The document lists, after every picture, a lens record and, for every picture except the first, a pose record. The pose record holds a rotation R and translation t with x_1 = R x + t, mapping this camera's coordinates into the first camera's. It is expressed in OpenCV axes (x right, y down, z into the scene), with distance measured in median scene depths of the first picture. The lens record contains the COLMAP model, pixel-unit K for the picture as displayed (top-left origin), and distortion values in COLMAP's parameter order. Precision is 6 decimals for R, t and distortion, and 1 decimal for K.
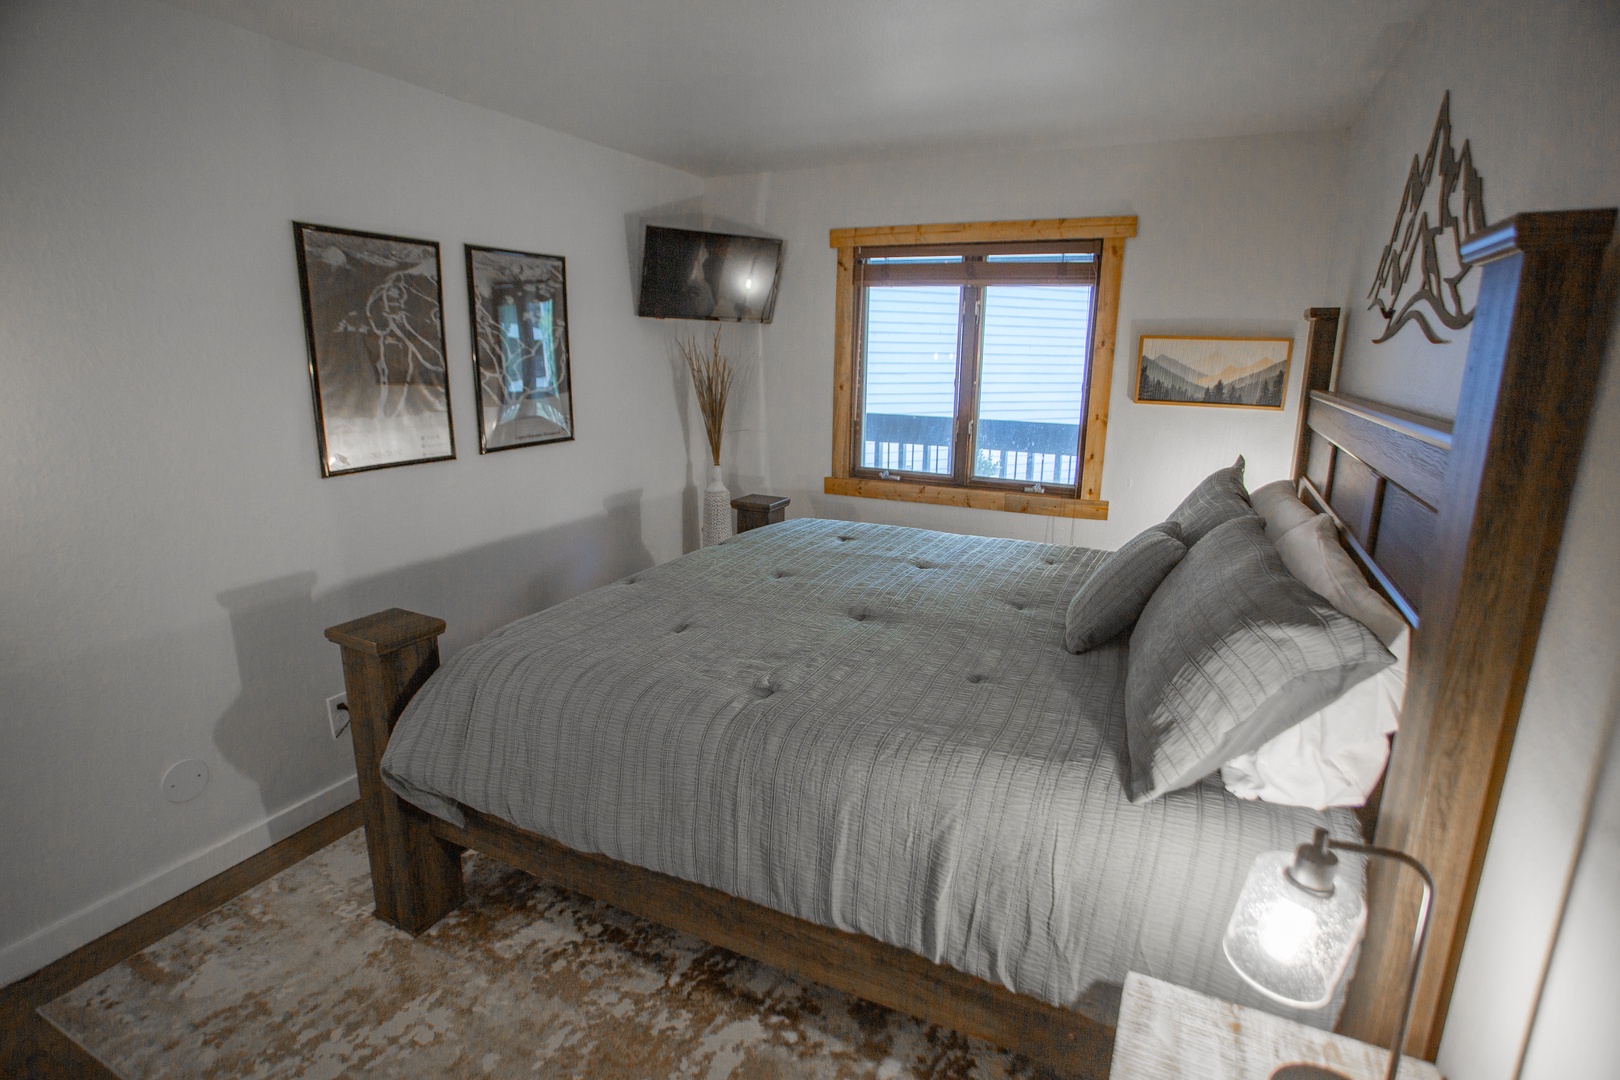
lens RADIAL K [[813.5, 0, 783.6], [0, 813.5, 533.9], [0, 0, 1]] dist [-0.084875, 0.036437]
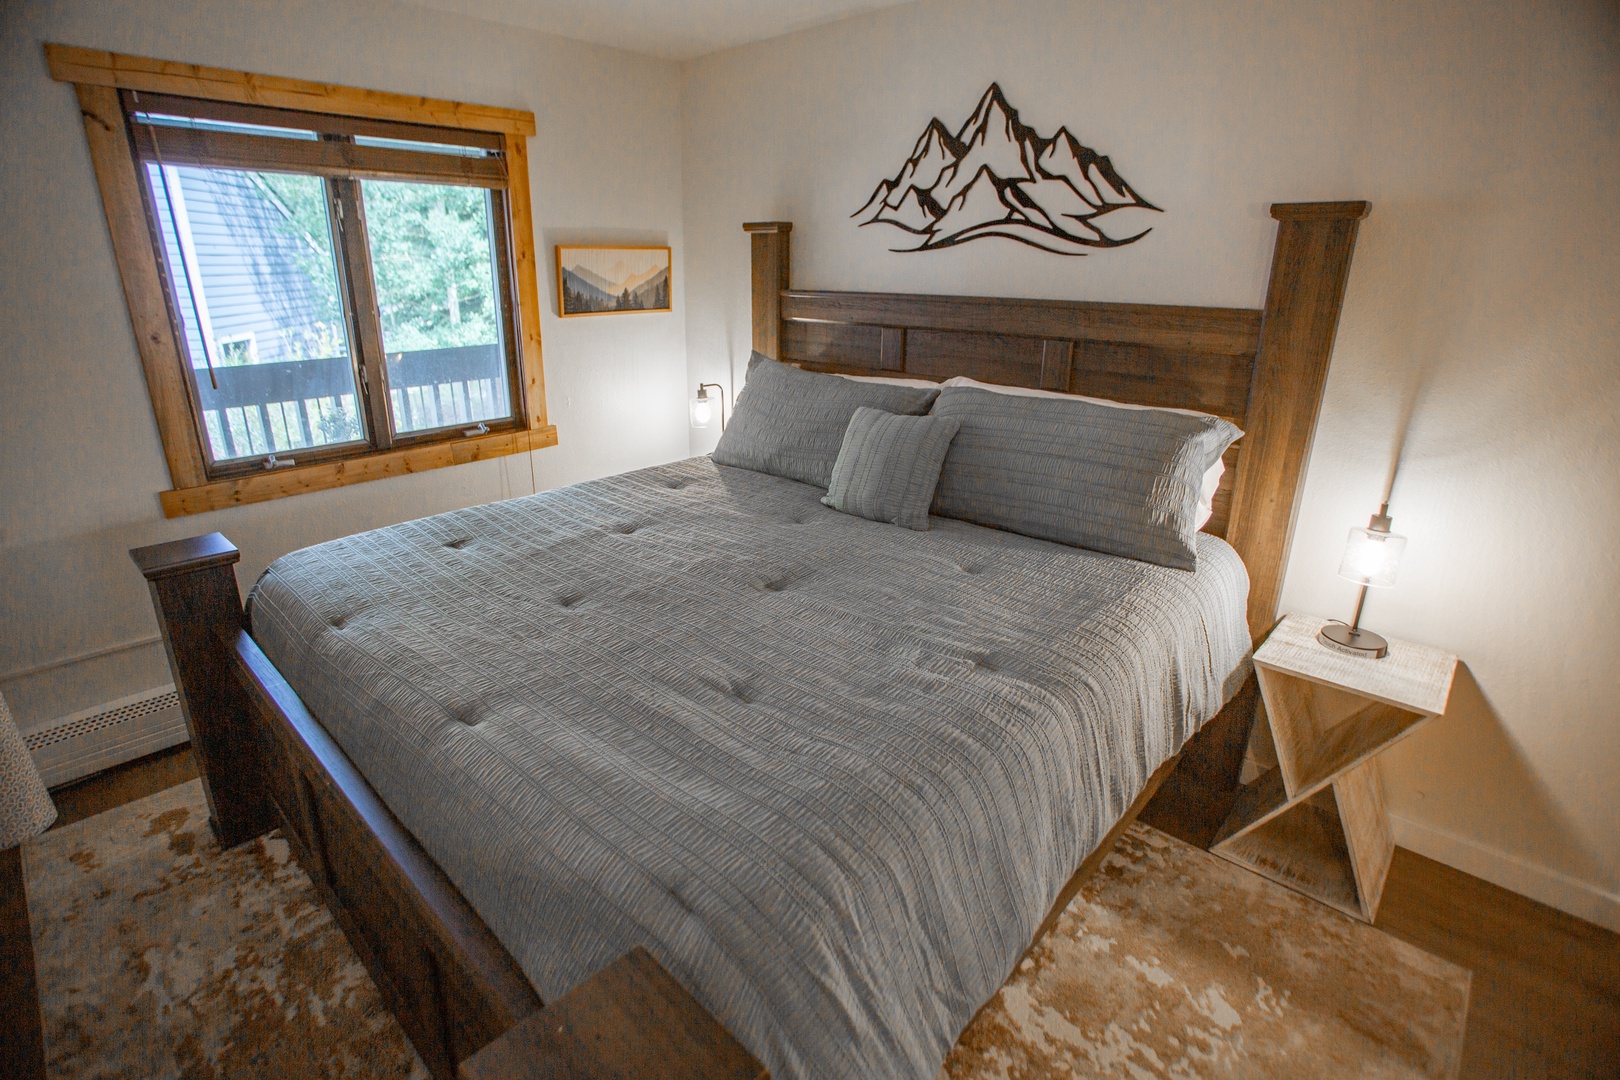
lens RADIAL K [[785.9, 0, 804.1], [0, 785.9, 533.8], [0, 0, 1]] dist [-0.082978, 0.037479]
pose [[0.282734, -0.321229, 0.903811, -0.410909], [0.217101, 0.939235, 0.265905, -0.107012], [-0.934307, 0.121038, 0.335292, 0.459287]]
